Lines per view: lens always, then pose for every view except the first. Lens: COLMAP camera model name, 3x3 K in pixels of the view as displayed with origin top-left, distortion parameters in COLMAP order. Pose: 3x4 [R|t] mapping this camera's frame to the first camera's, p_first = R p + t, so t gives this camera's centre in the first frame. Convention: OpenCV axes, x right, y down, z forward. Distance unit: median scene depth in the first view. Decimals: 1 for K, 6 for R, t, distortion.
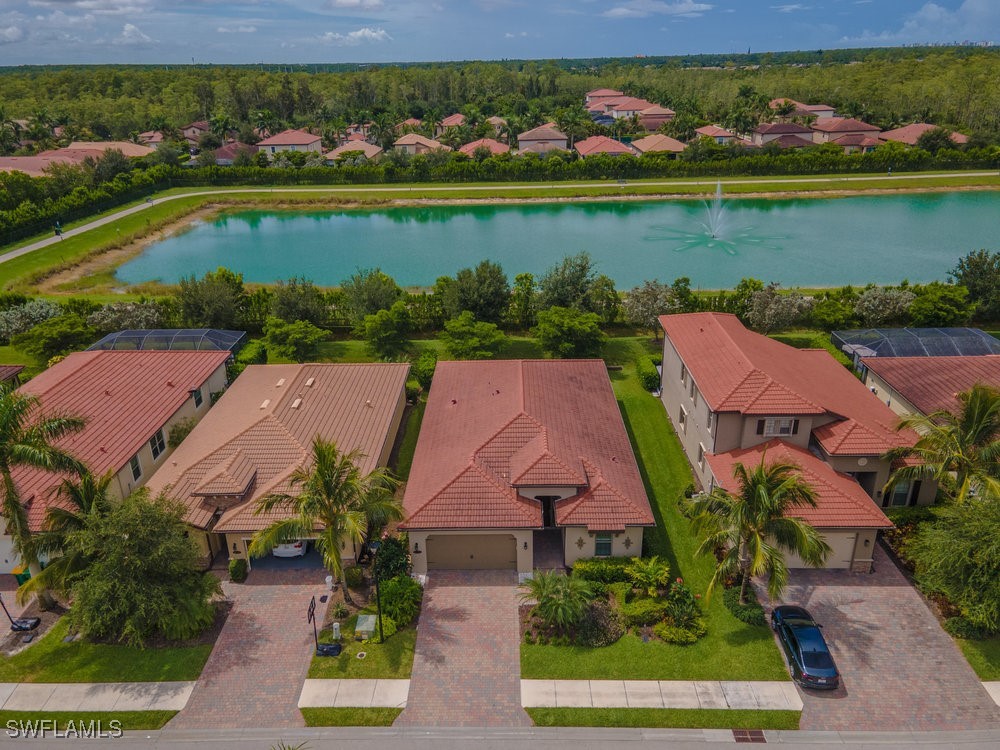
lens RADIAL K [[728.9, 0, 497.7], [0, 728.9, 376.8], [0, 0, 1]] dist [0.042775, 0.003656]
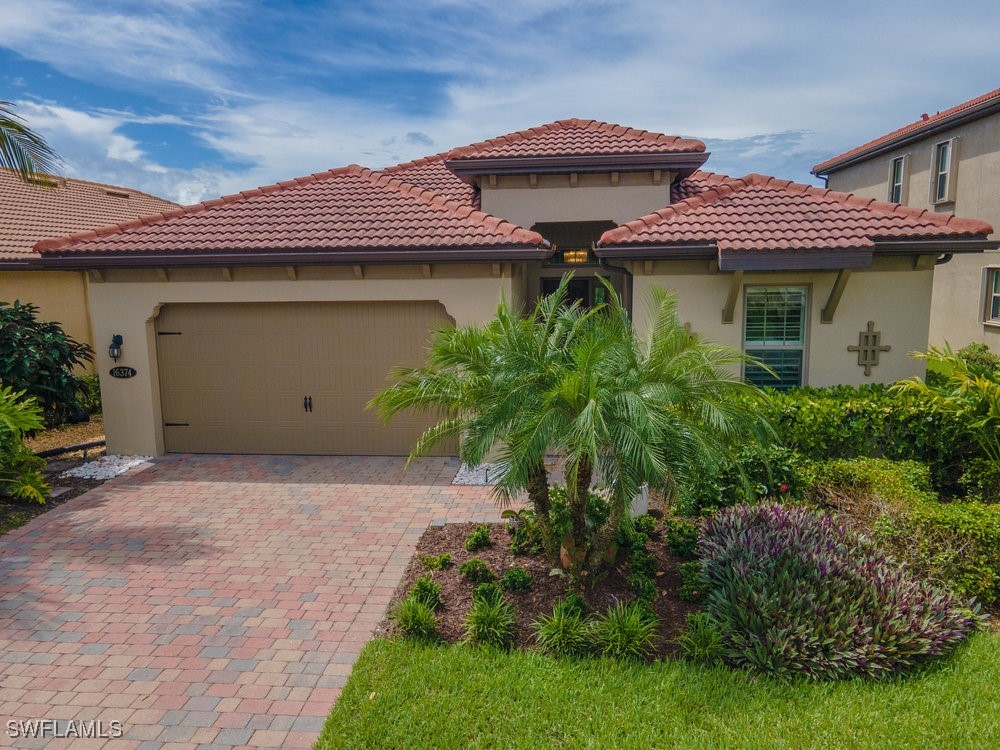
lens RADIAL K [[728.9, 0, 493.9], [0, 728.9, 373.6], [0, 0, 1]] dist [0.042775, 0.003656]
pose [[0.994534, 0.017005, -0.103023, 0.071087], [-0.042056, 0.968316, -0.246161, 0.313429], [0.095573, 0.249148, 0.963738, 0.743587]]
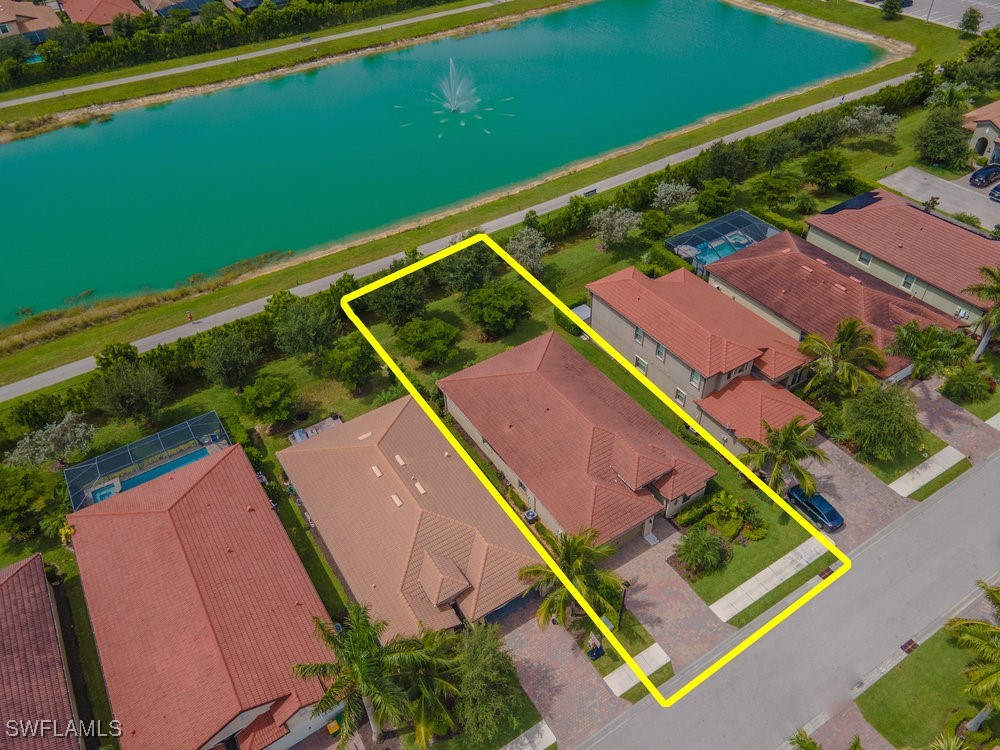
lens RADIAL K [[728.9, 0, 509.5], [0, 728.9, 377.4], [0, 0, 1]] dist [0.042775, 0.003656]
pose [[0.831878, -0.374255, 0.409771, -0.695417], [0.234831, 0.906407, 0.351115, -0.616111], [-0.502826, -0.195858, 0.841906, -0.033056]]
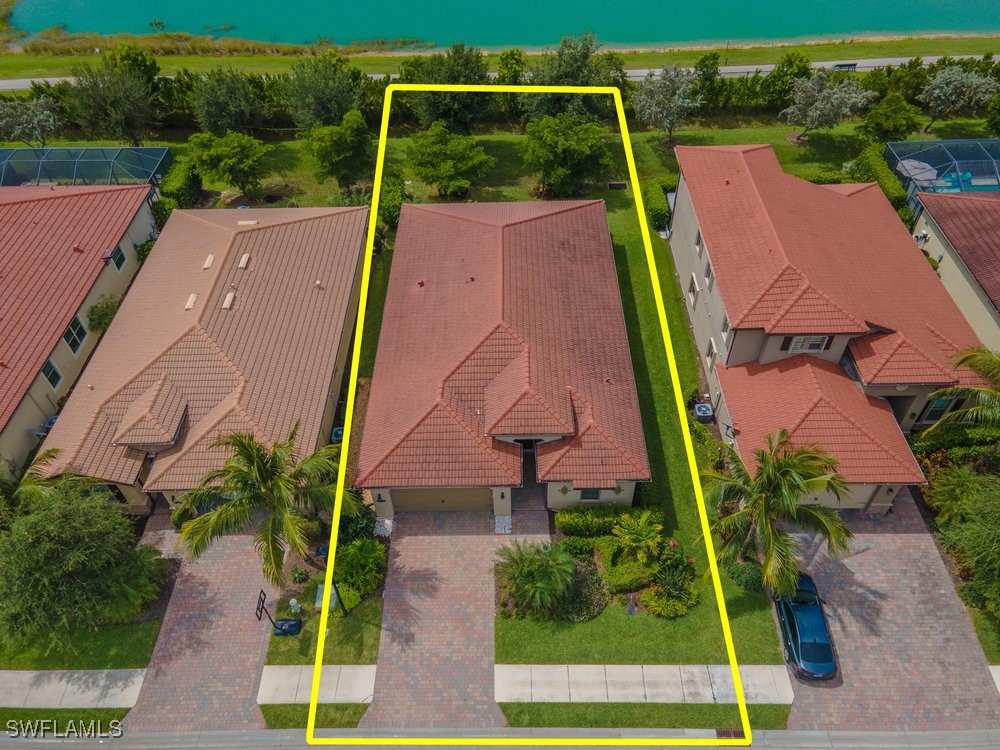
lens RADIAL K [[728.9, 0, 497.5], [0, 728.9, 377.4], [0, 0, 1]] dist [0.042775, 0.003656]
pose [[0.999928, -0.011975, 0.000660, 0.033330], [0.010752, 0.919445, 0.393070, -0.251438], [-0.005314, -0.393035, 0.919508, 0.246675]]
